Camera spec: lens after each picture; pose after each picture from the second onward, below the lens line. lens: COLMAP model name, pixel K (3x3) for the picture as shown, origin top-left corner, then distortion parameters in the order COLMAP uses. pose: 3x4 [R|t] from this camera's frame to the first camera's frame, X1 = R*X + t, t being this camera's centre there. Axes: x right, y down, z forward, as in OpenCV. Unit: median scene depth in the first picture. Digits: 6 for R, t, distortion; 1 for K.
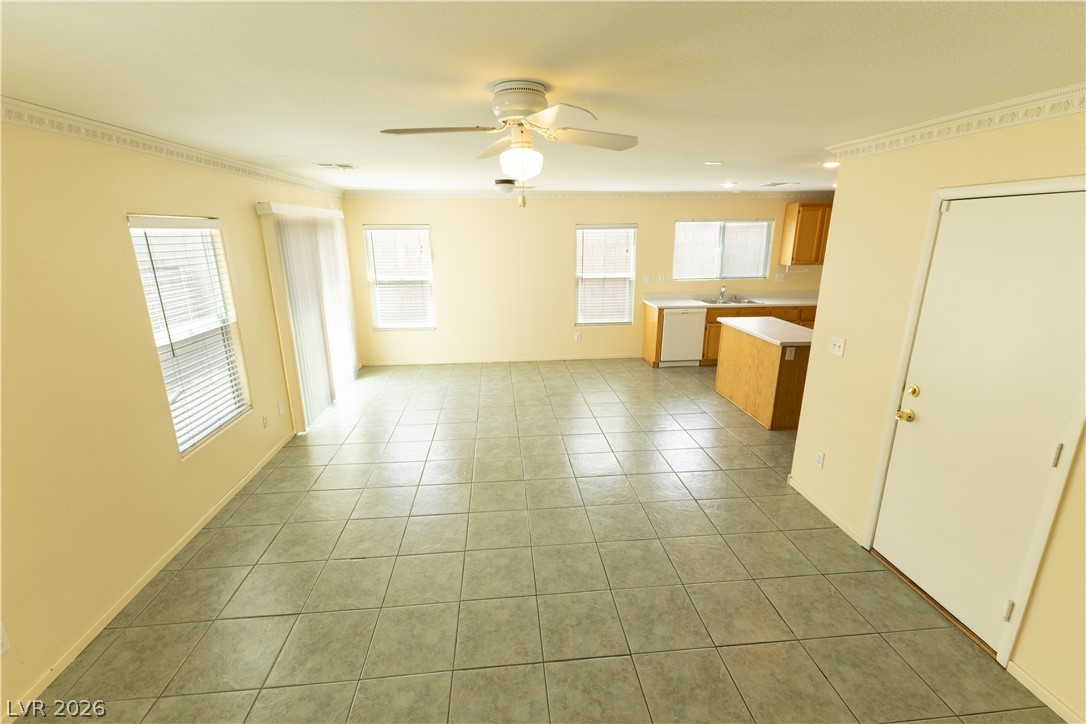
lens RADIAL K [[471.0, 0, 543.0], [0, 471.0, 361.7], [0, 0, 1]] dist [0.008967, -0.000514]
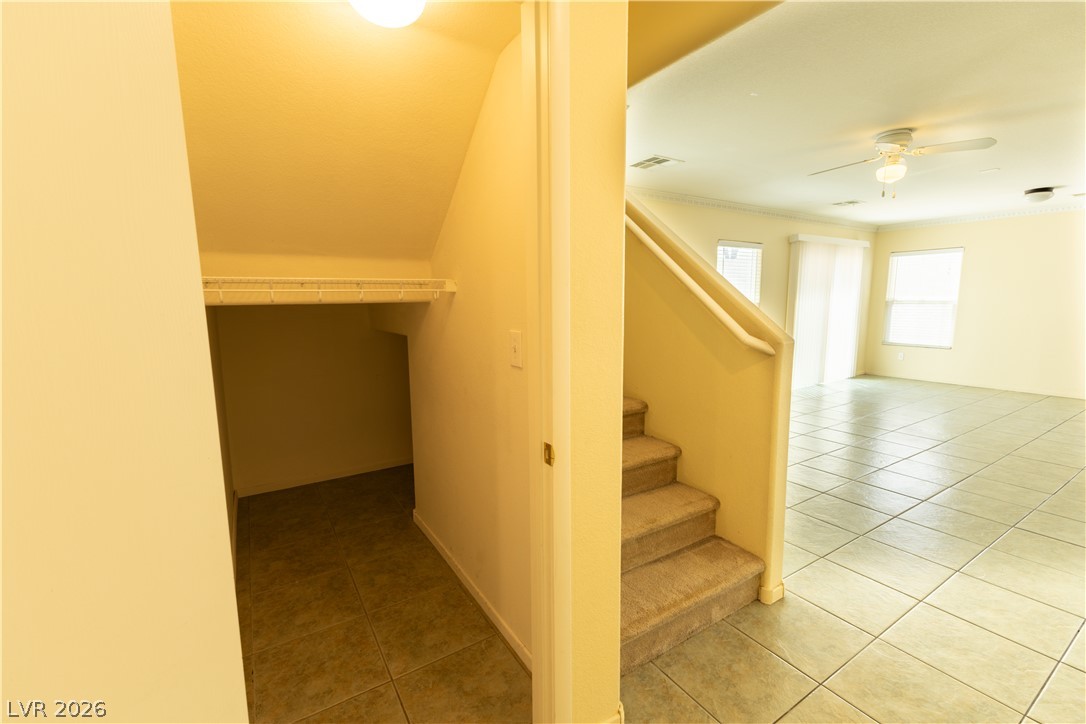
lens RADIAL K [[461.2, 0, 543.0], [0, 461.2, 362.0], [0, 0, 1]] dist [0.001607, -0.000044]
pose [[0.445713, 0.120567, -0.887019, 0.278436], [-0.231511, 0.972703, 0.015883, 0.152683], [0.864721, 0.198276, 0.461459, -0.221184]]
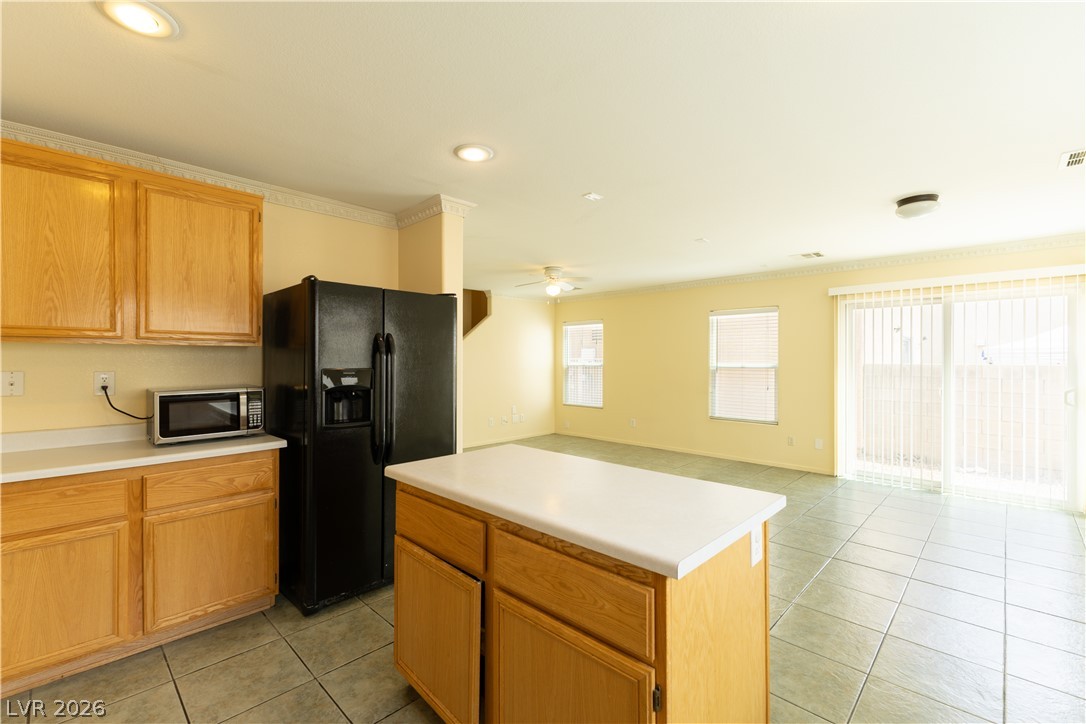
lens RADIAL K [[471.0, 0, 543.0], [0, 471.0, 361.7], [0, 0, 1]] dist [0.008967, -0.000514]
pose [[-0.765383, 0.004651, -0.643558, 0.550141], [-0.170783, 0.962655, 0.210069, -0.169083], [0.620501, 0.270692, -0.736005, 0.929301]]
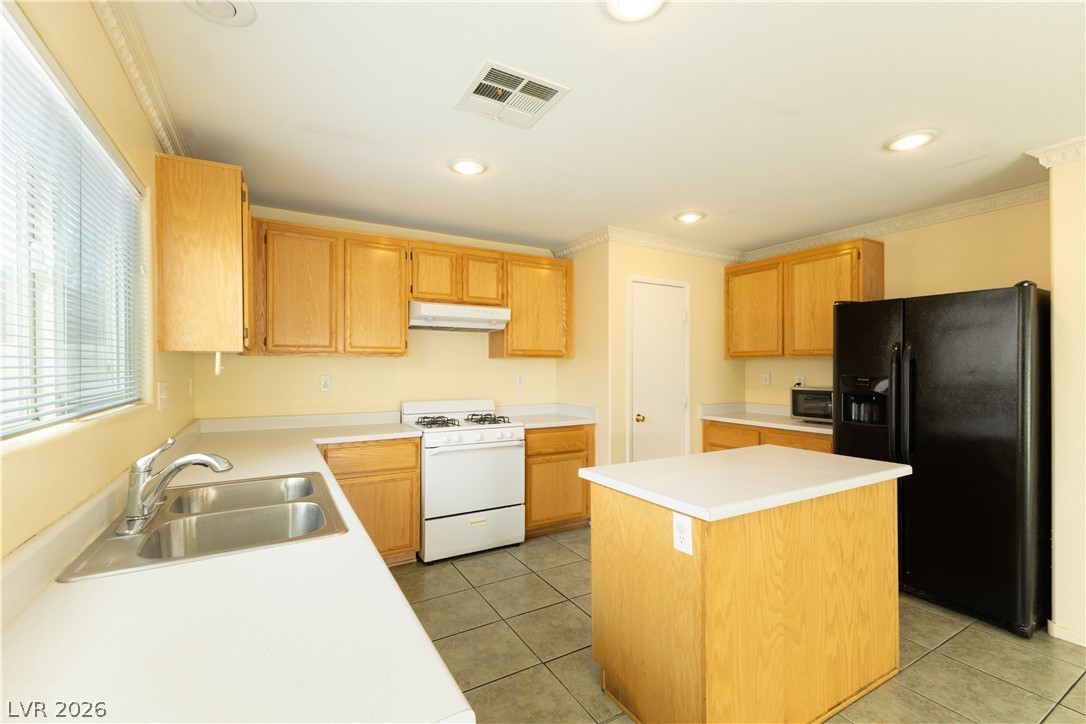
lens RADIAL K [[471.0, 0, 543.0], [0, 471.0, 361.7], [0, 0, 1]] dist [0.008967, -0.000514]
pose [[-0.419641, 0.011879, 0.907612, 0.149182], [0.244581, 0.964411, 0.100461, -0.186253], [-0.874117, 0.264142, -0.407612, 0.989760]]
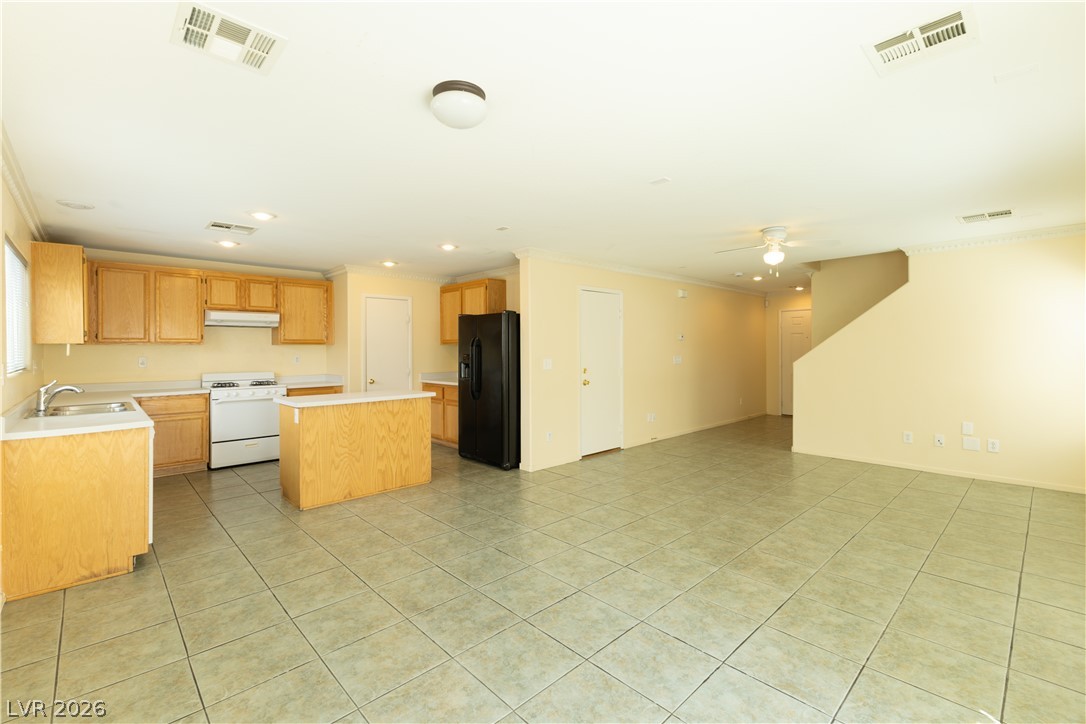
lens RADIAL K [[475.7, 0, 539.6], [0, 475.7, 345.5], [0, 0, 1]] dist [0.012817, -0.000369]
pose [[-0.610350, 0.012572, 0.792032, -0.340227], [0.220099, 0.963193, 0.154323, -0.174081], [-0.760940, 0.268517, -0.590652, 0.954166]]
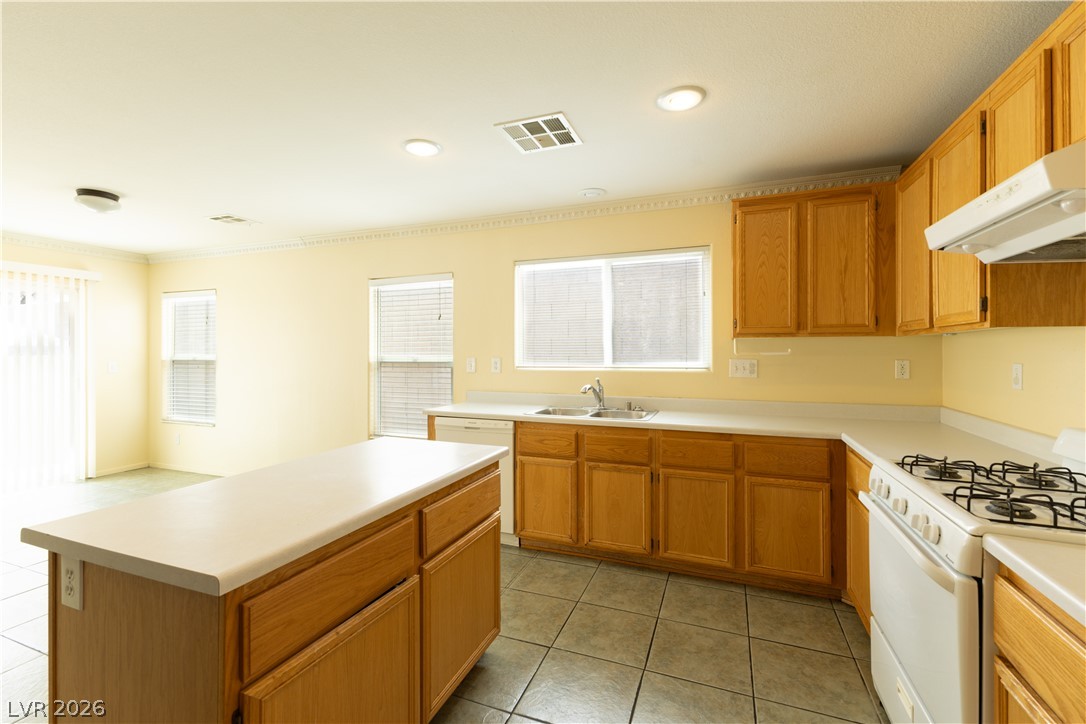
lens RADIAL K [[475.7, 0, 539.6], [0, 475.7, 345.5], [0, 0, 1]] dist [0.012817, -0.000369]
pose [[0.891325, -0.002565, -0.453357, 0.585100], [-0.122495, 0.961429, -0.246272, -0.071497], [0.436502, 0.275043, 0.856631, 0.574944]]
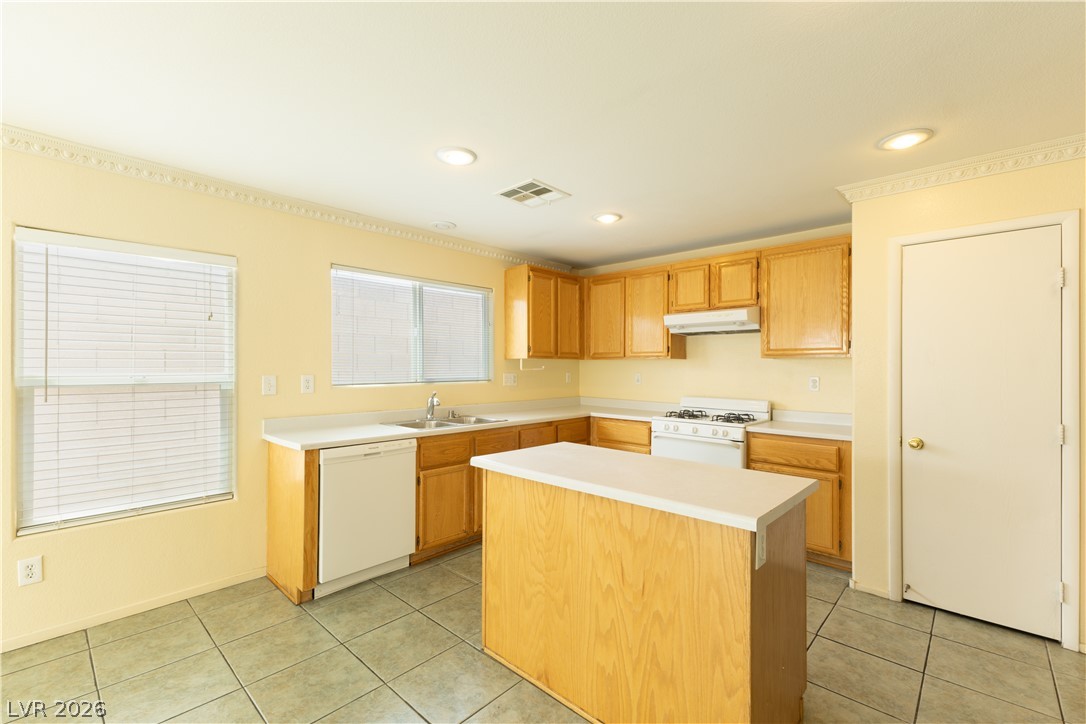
lens RADIAL K [[467.2, 0, 543.0], [0, 467.2, 362.0], [0, 0, 1]] dist [0.009262, -0.000440]
pose [[0.748432, 0.012991, 0.663085, 0.130336], [0.170676, 0.962361, -0.211498, -0.066023], [-0.640874, 0.271464, 0.718044, 0.559723]]
